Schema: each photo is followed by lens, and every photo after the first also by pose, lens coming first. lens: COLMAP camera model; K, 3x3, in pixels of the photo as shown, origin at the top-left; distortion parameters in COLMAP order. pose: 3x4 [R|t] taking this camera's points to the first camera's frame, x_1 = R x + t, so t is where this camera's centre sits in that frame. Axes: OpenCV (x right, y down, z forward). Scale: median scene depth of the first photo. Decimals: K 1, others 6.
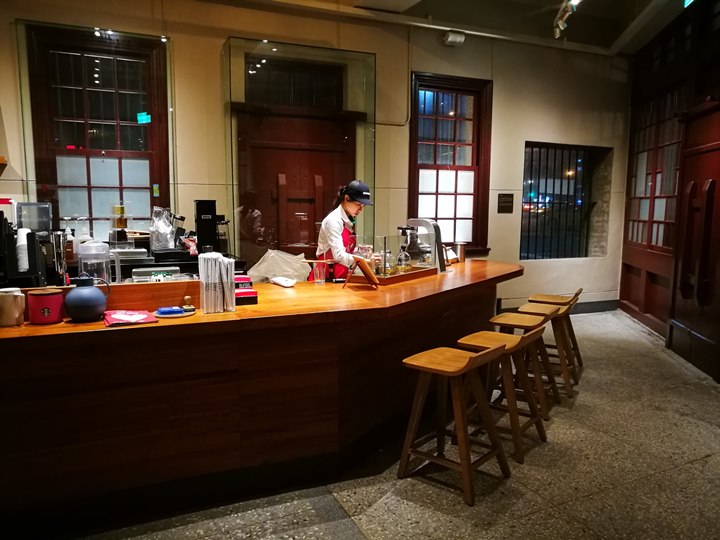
lens RADIAL K [[552.4, 0, 359.4], [0, 552.4, 267.2], [0, 0, 1]] dist [0.001918, 0.000326]
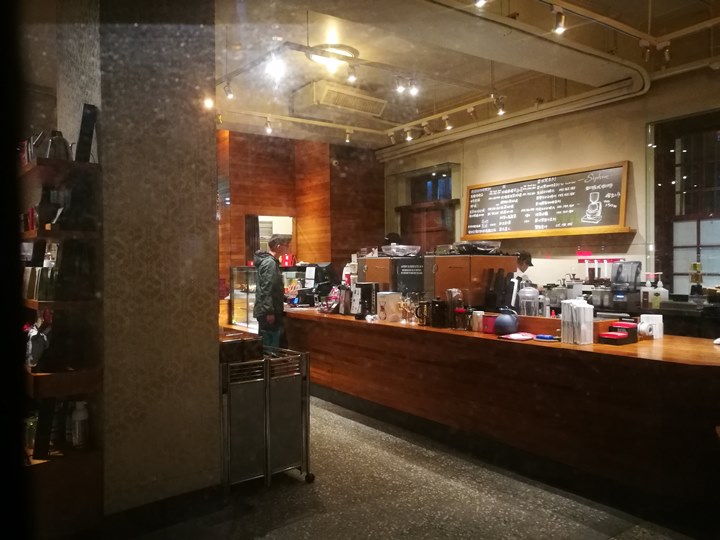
lens RADIAL K [[552.4, 0, 358.8], [0, 552.4, 272.8], [0, 0, 1]] dist [0.001918, 0.000326]
pose [[0.171478, -0.015215, -0.985070, 0.939710], [-0.075831, 0.996711, -0.028595, -0.012167], [0.982265, 0.079603, 0.169760, 0.239462]]
